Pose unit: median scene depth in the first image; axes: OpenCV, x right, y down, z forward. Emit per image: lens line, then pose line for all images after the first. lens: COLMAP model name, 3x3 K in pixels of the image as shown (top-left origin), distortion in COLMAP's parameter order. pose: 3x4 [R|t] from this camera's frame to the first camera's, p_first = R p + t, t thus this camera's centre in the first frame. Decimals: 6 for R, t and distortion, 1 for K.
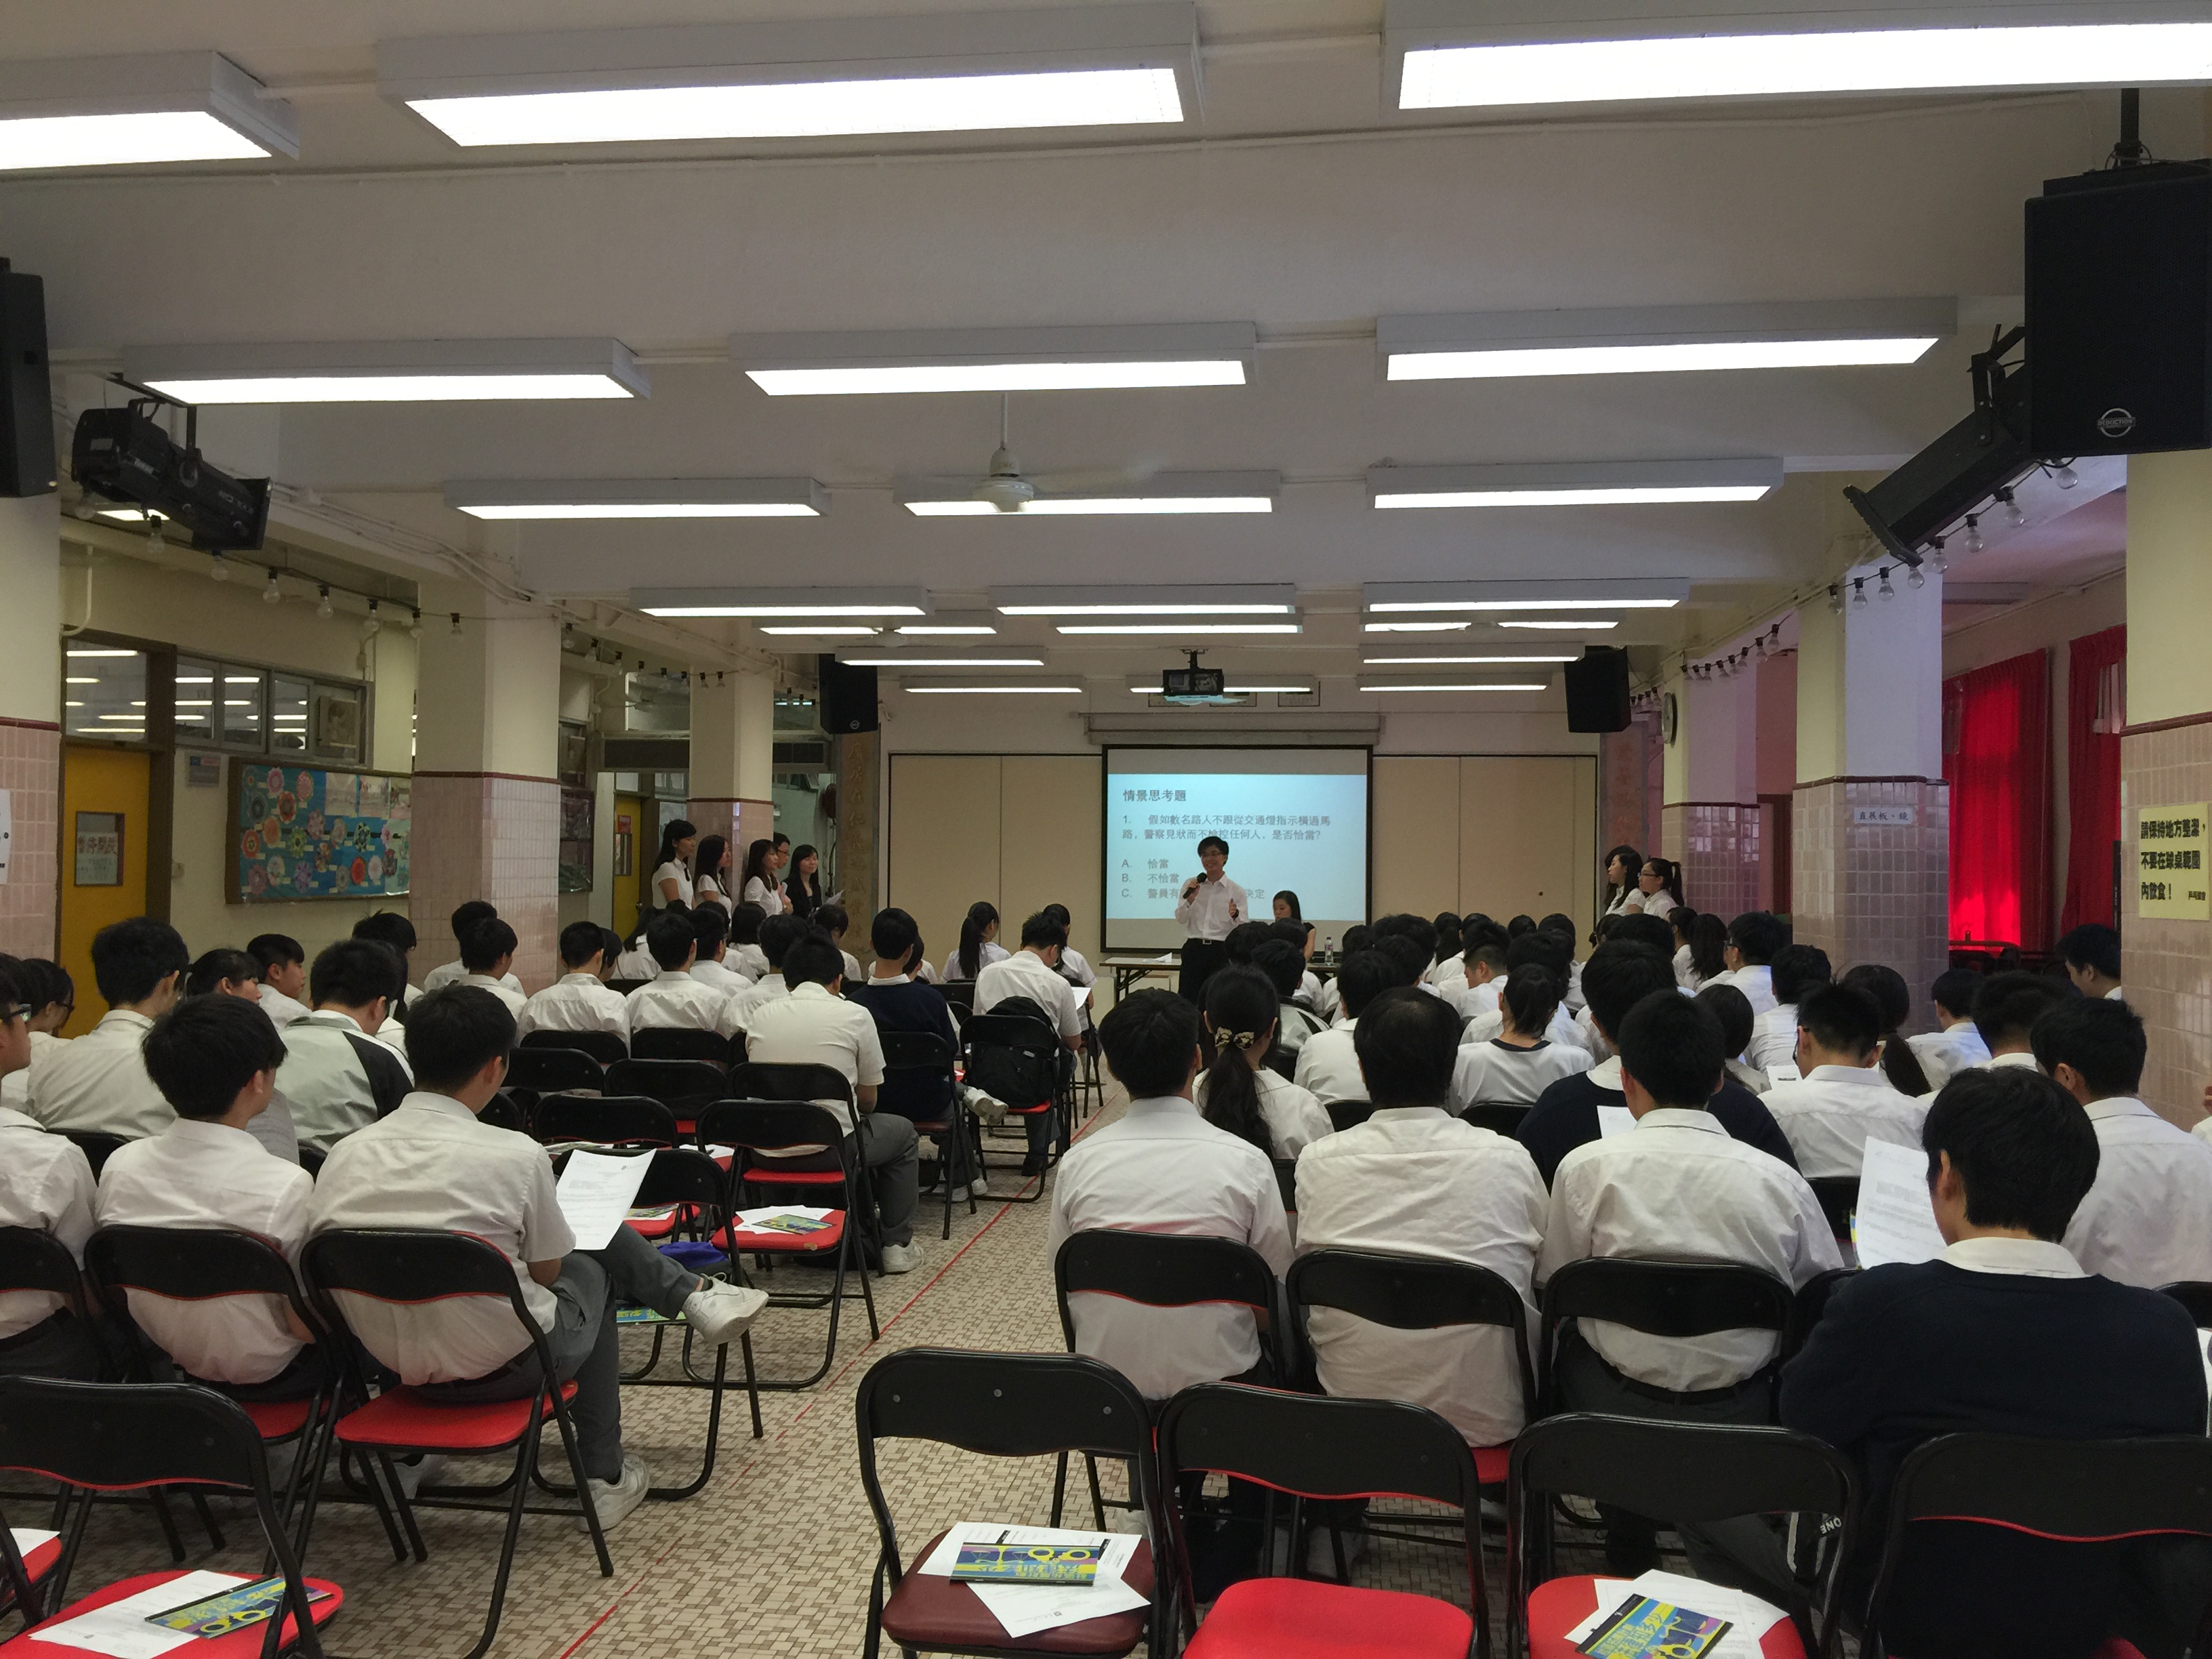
lens RADIAL K [[1888.0, 0, 1106.0], [0, 1888.0, 829.5], [0, 0, 1]] dist [0.001480, -0.000098]
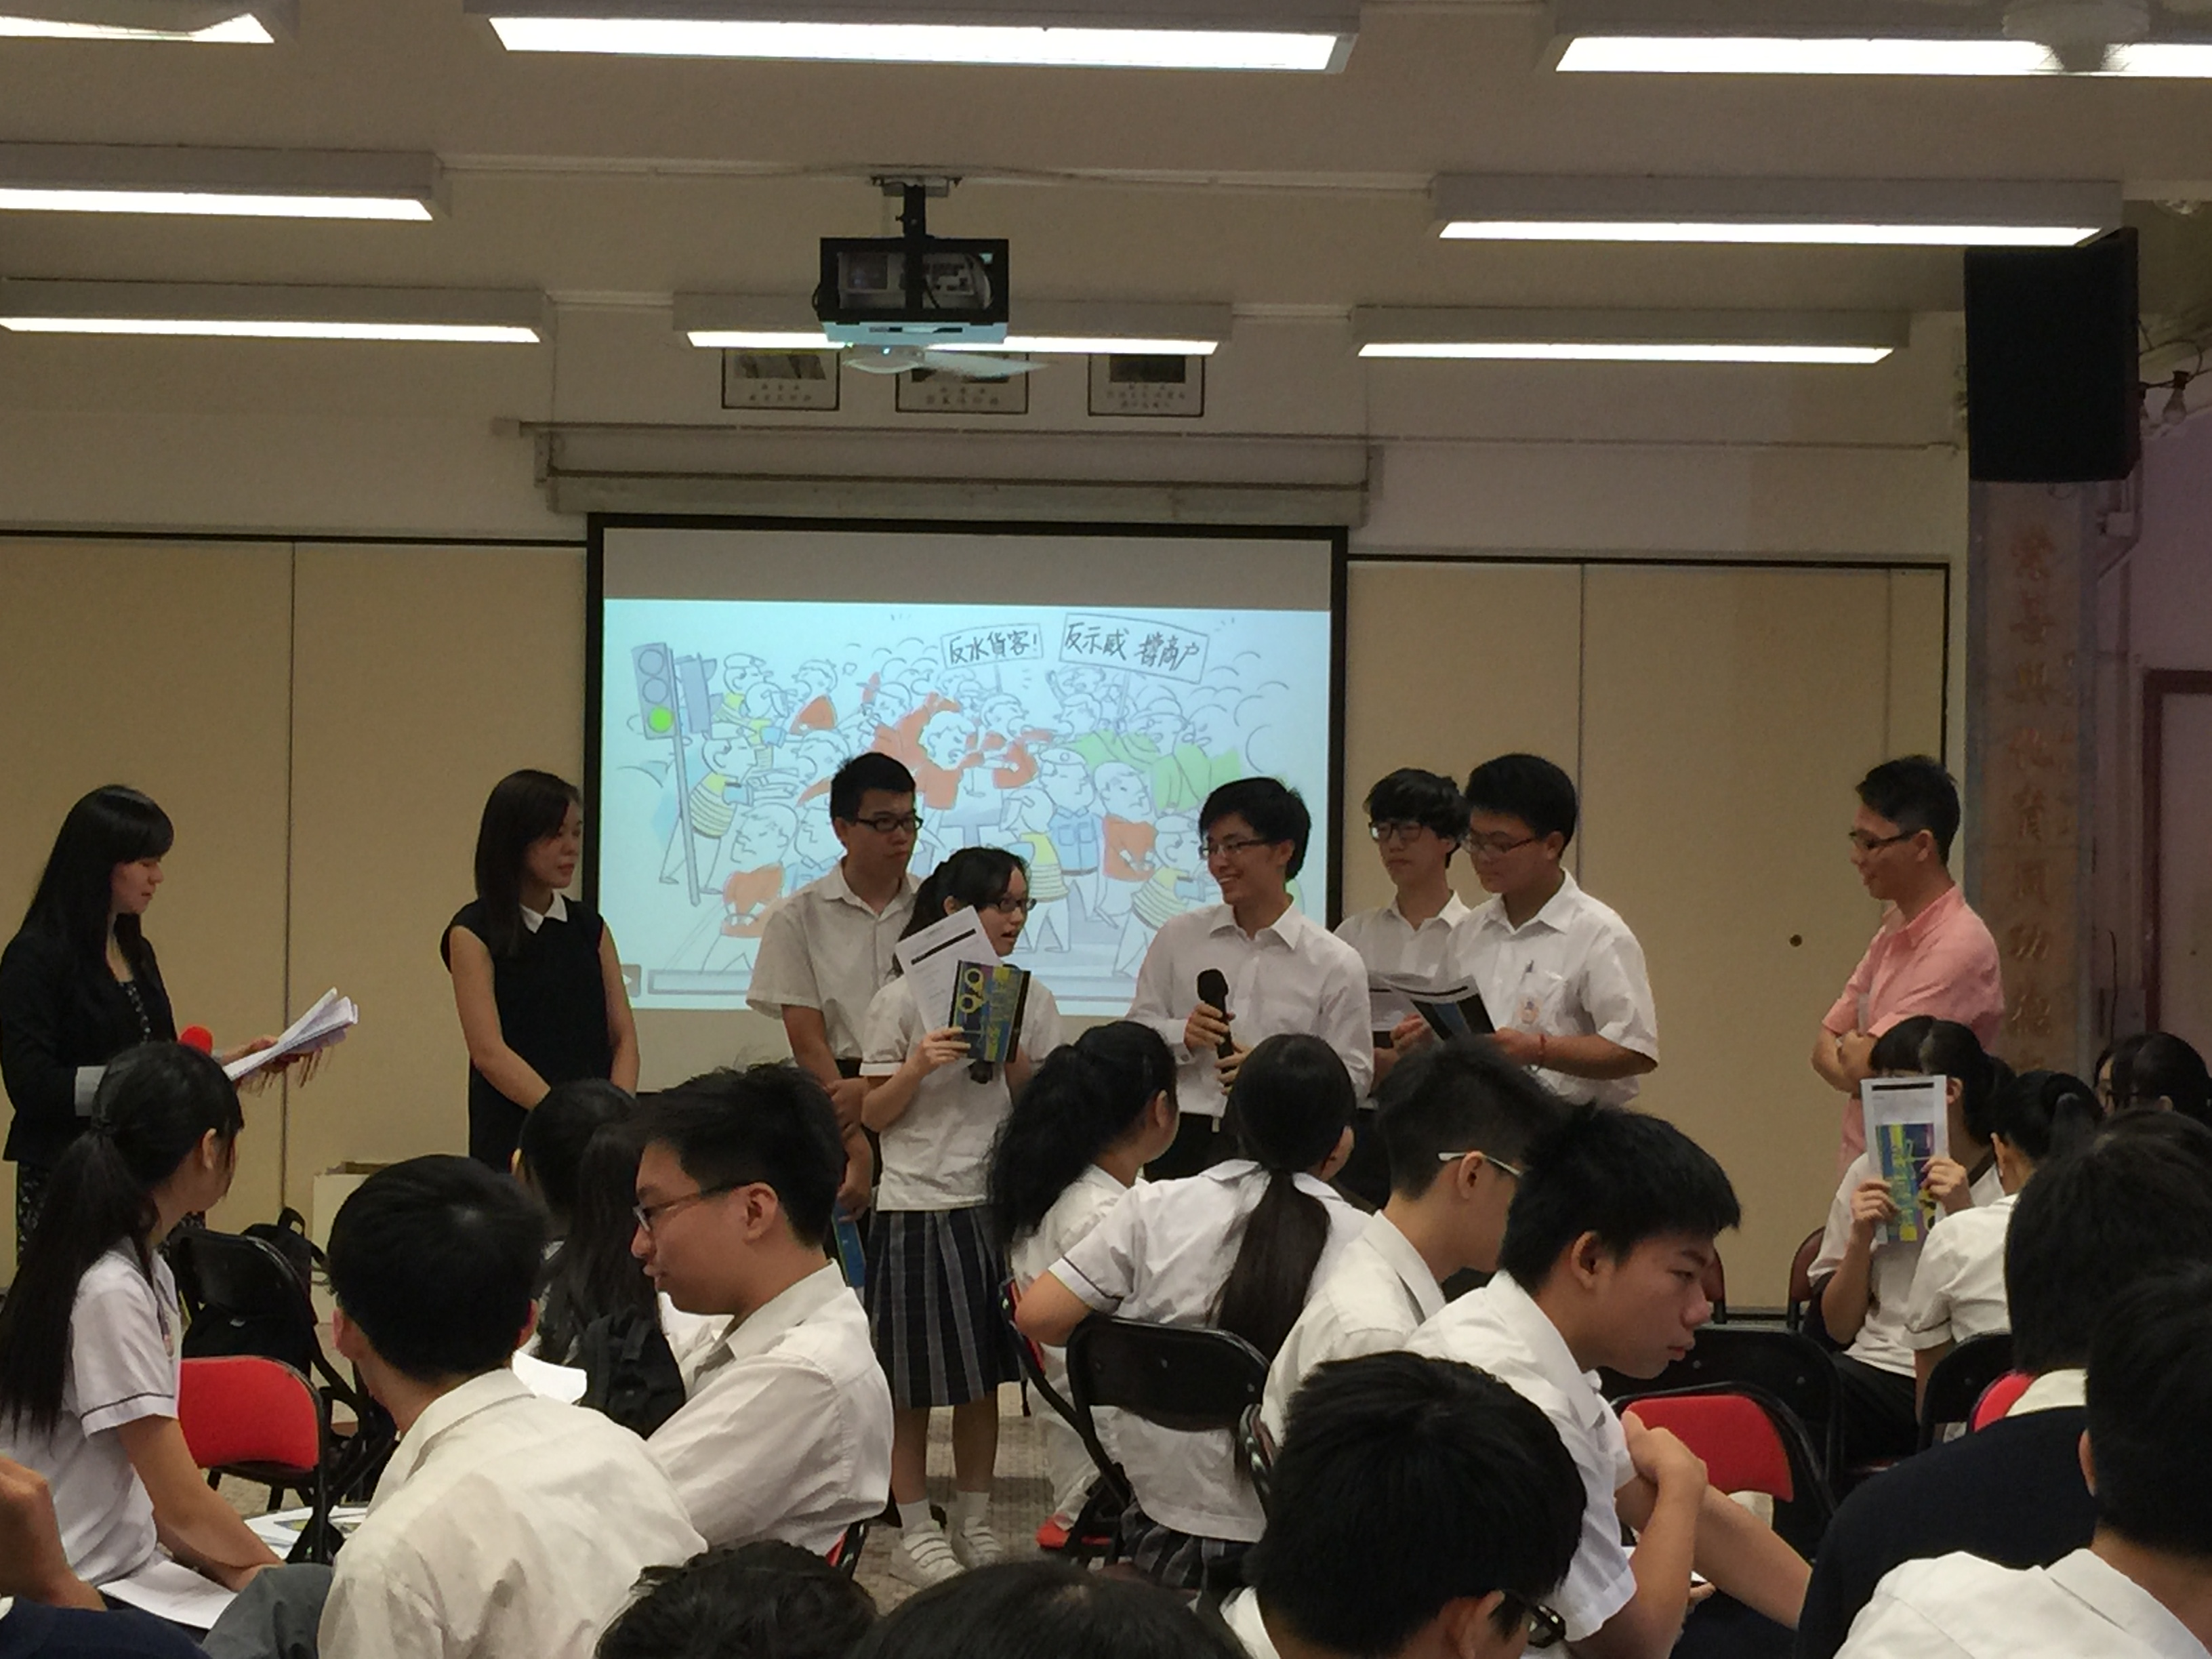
lens RADIAL K [[3761.8, 0, 1106.0], [0, 3761.8, 829.5], [0, 0, 1]] dist [-0.009991, 0.033748]
pose [[0.988201, 0.005841, 0.153050, -0.017553], [-0.008152, 0.999862, 0.014477, 0.003733], [-0.152945, -0.015553, 0.988112, 0.382221]]
